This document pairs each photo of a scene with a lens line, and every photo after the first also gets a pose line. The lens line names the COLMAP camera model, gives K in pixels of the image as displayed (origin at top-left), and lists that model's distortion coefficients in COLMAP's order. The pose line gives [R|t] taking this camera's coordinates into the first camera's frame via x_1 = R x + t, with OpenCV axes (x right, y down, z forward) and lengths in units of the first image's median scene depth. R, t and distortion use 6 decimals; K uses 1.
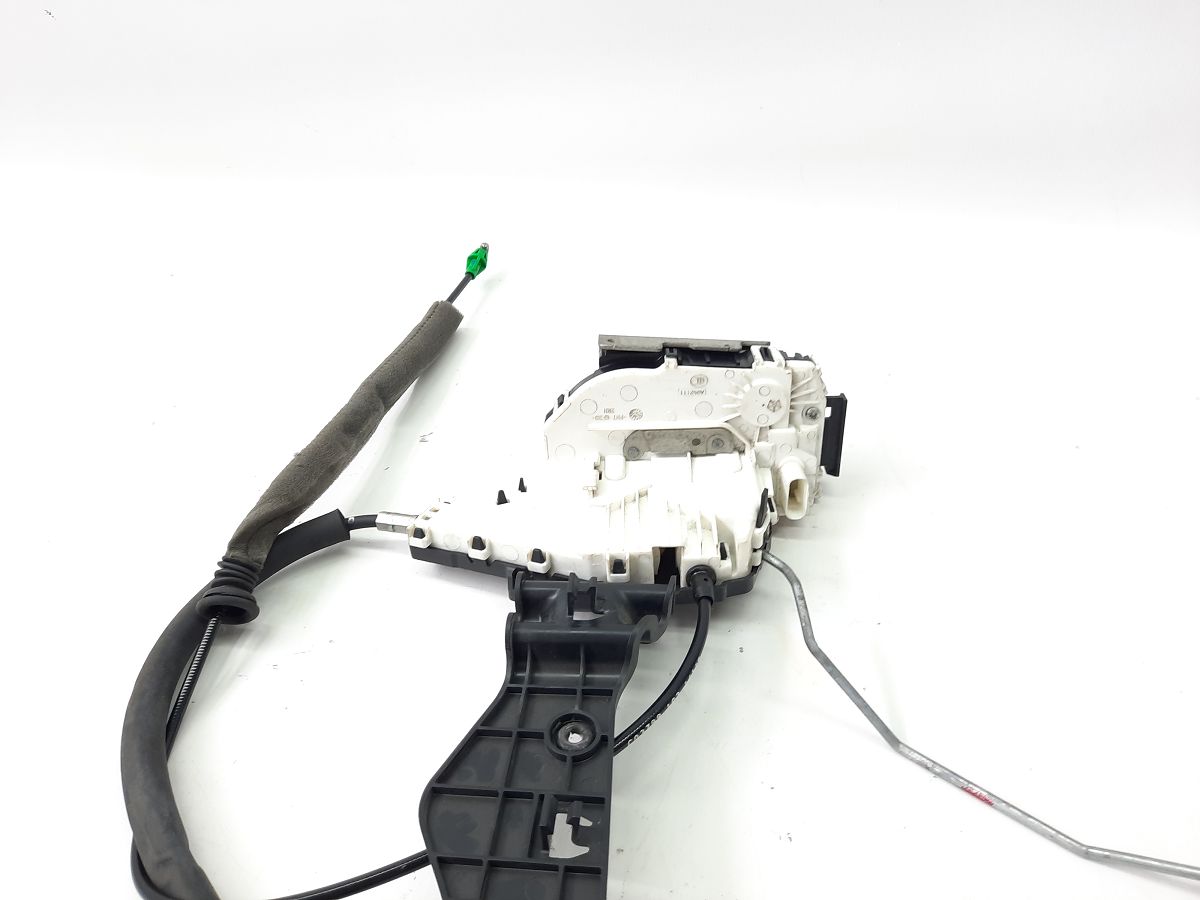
lens RADIAL K [[922.0, 0, 600.0], [0, 922.0, 450.0], [0, 0, 1]] dist [-0.003283, -0.000415]
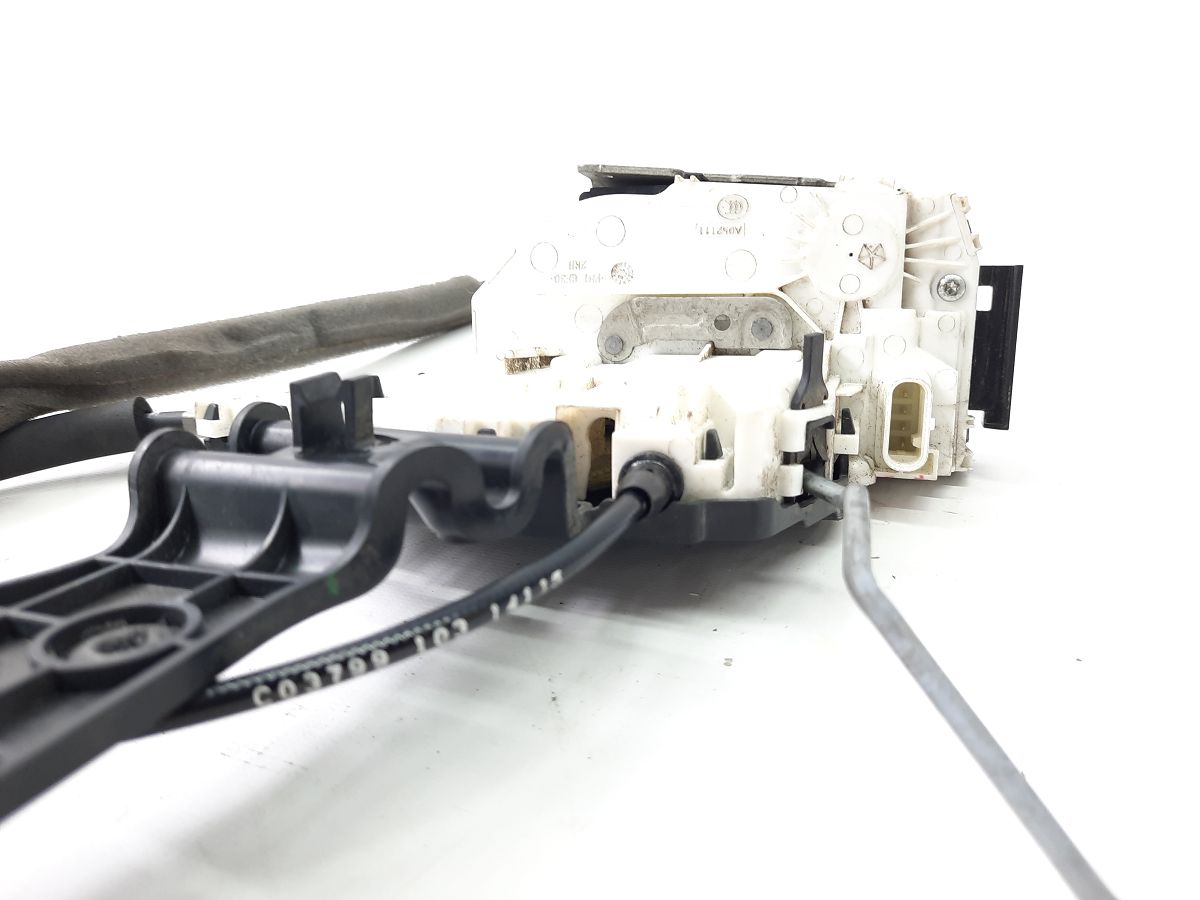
lens RADIAL K [[922.0, 0, 600.0], [0, 922.0, 450.0], [0, 0, 1]] dist [-0.003283, -0.000415]
pose [[0.965675, 0.081698, -0.246573, 0.175830], [-0.152478, 0.946785, -0.283460, 0.229313], [0.210293, 0.311327, 0.926743, 0.504041]]
